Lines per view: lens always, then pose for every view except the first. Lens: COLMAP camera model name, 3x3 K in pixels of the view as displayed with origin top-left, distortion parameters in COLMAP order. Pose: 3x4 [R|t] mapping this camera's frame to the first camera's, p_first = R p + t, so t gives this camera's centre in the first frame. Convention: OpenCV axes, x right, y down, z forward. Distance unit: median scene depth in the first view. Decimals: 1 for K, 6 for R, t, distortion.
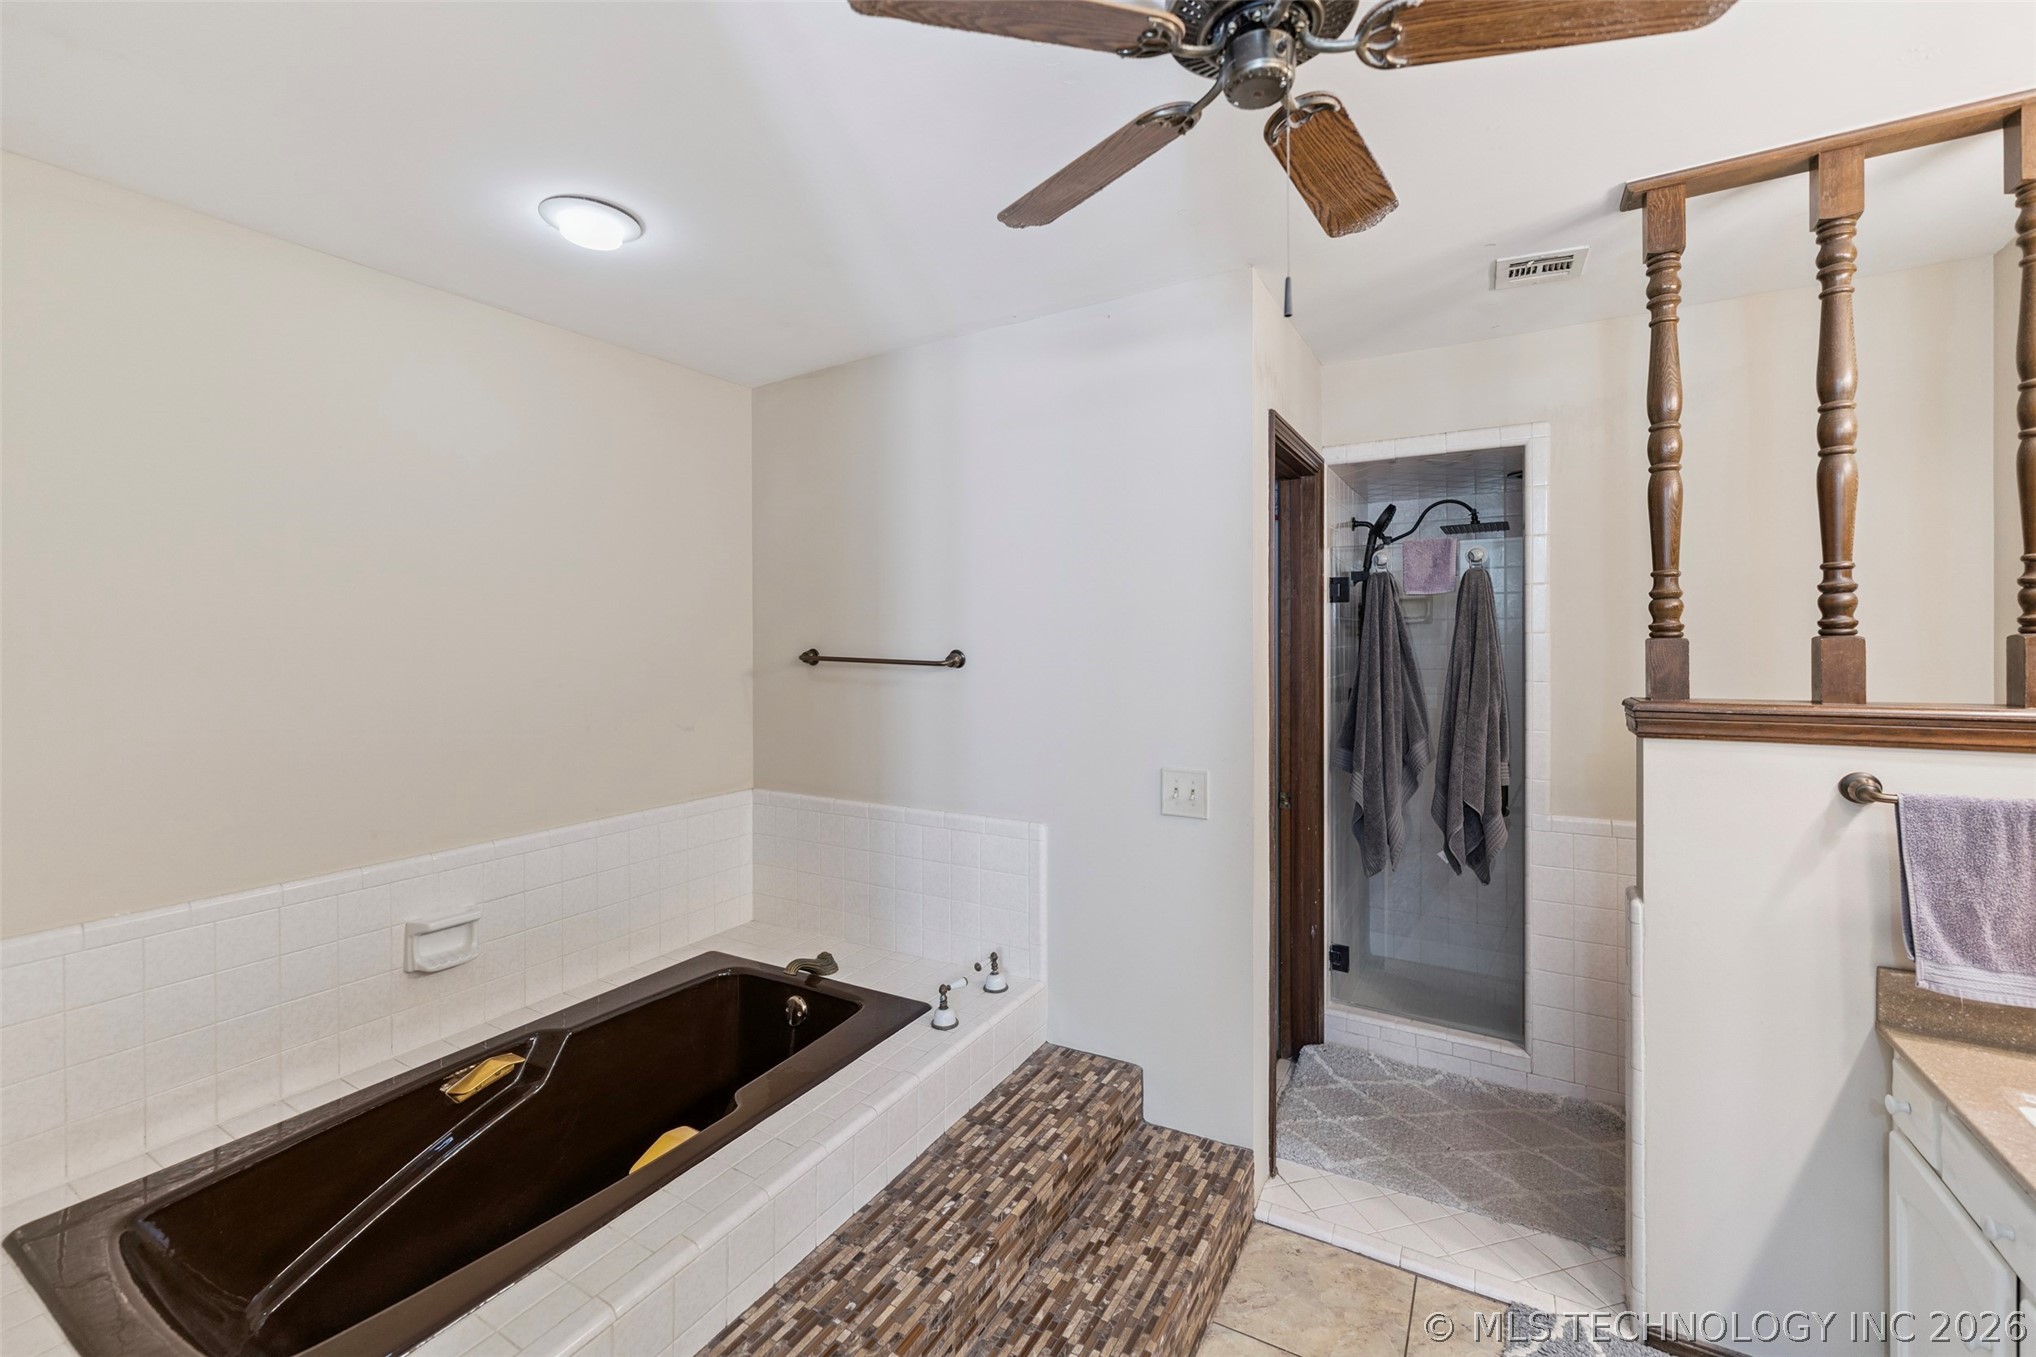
lens RADIAL K [[831.4, 0, 1022.6], [0, 831.4, 639.1], [0, 0, 1]] dist [0.003389, -0.001118]
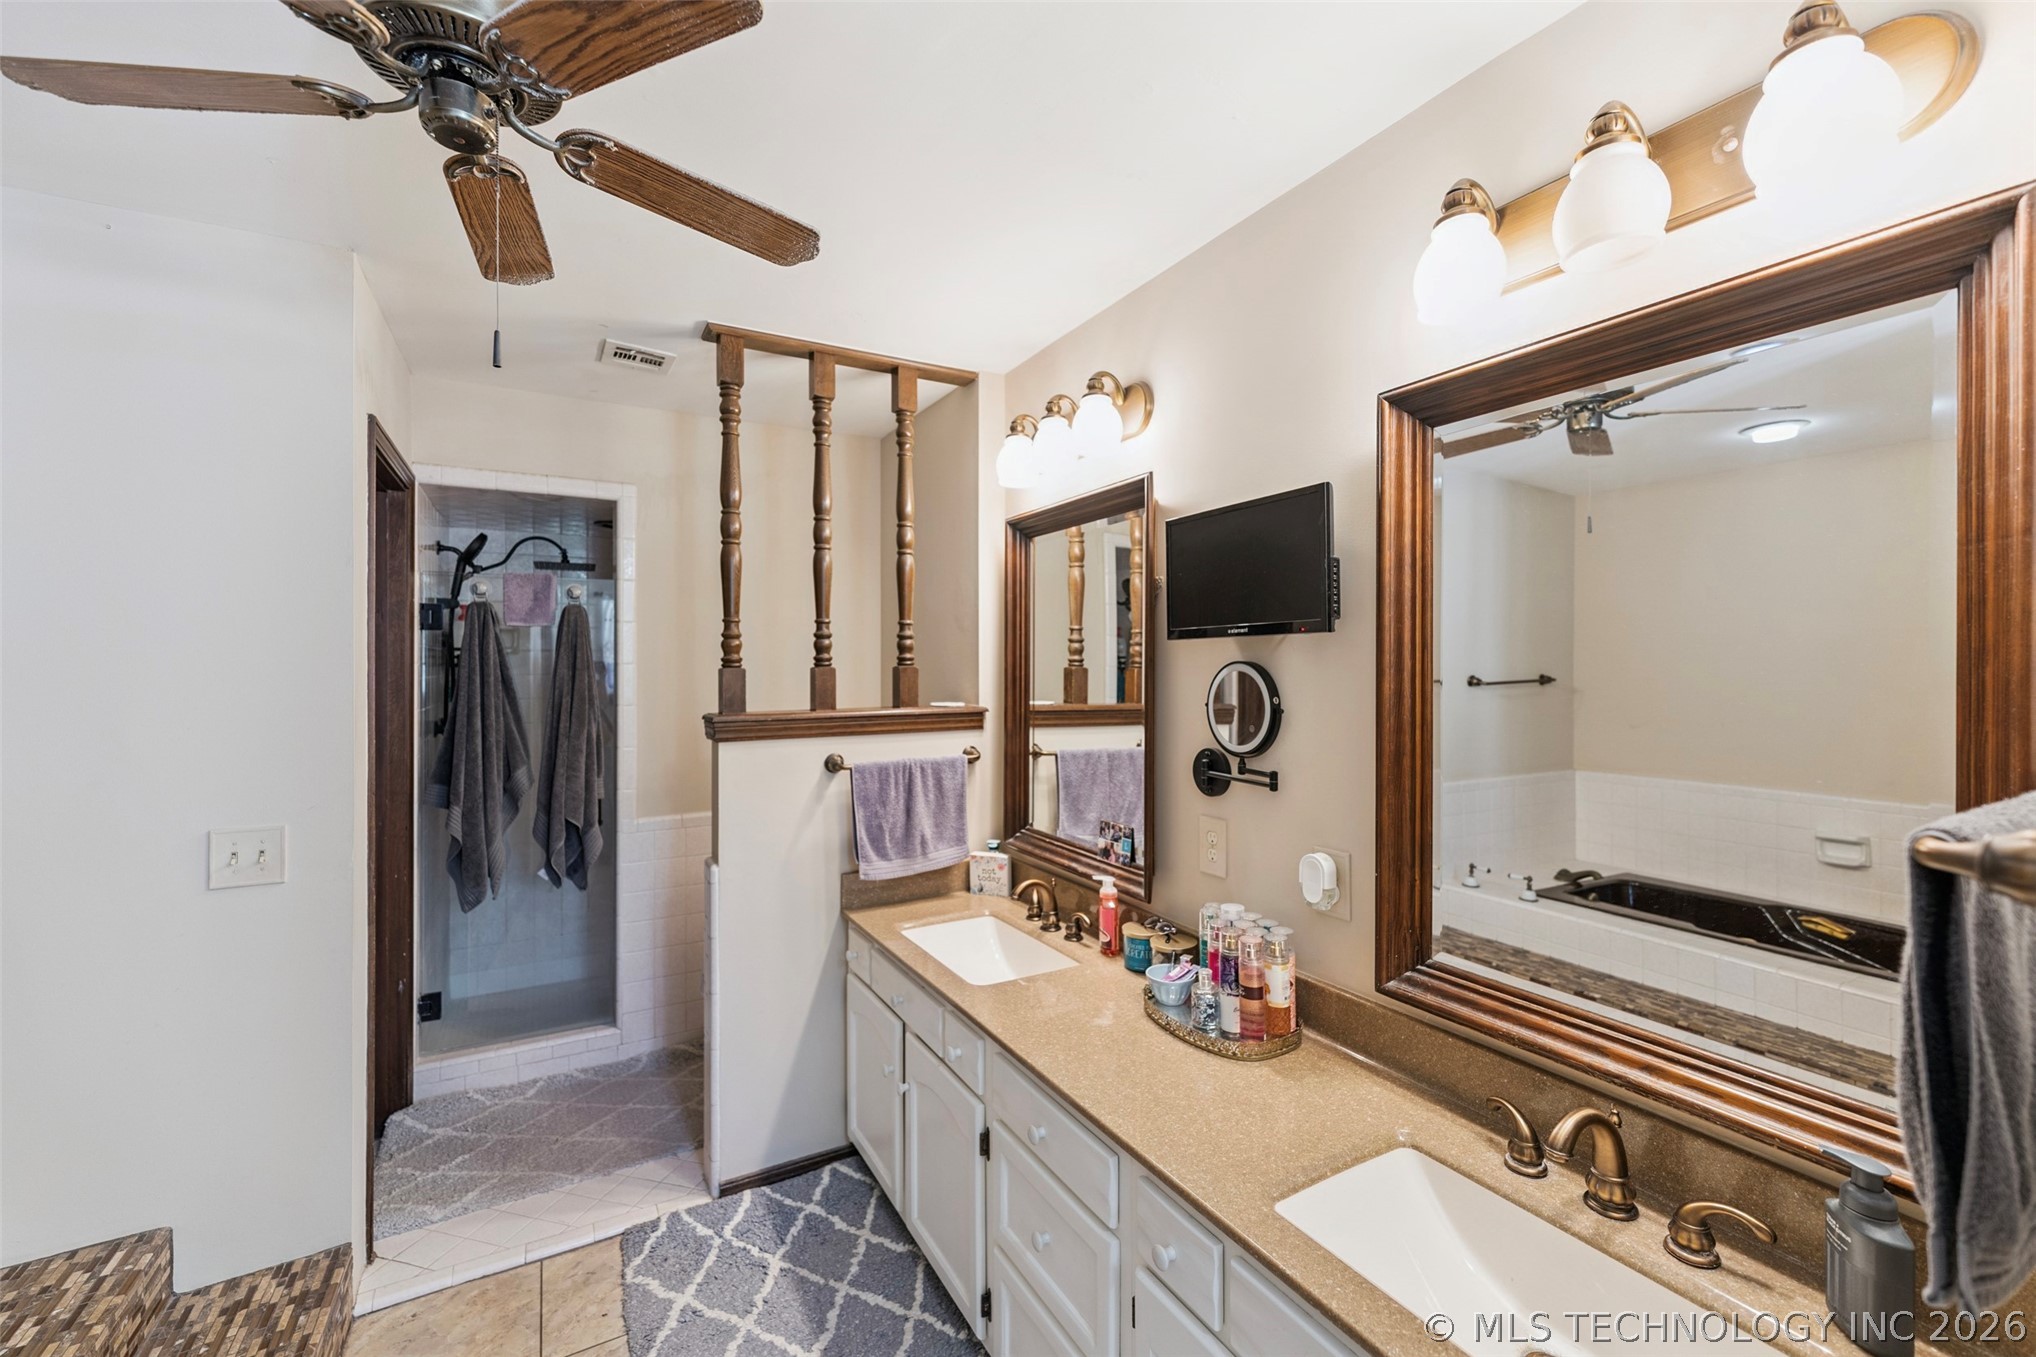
lens RADIAL K [[831.4, 0, 1014.4], [0, 831.4, 669.6], [0, 0, 1]] dist [0.003389, -0.001118]
pose [[0.498633, 0.000701, 0.866813, -0.149327], [0.000999, 0.999999, -0.001384, 0.003665], [-0.866813, 0.001556, 0.498631, -0.063216]]
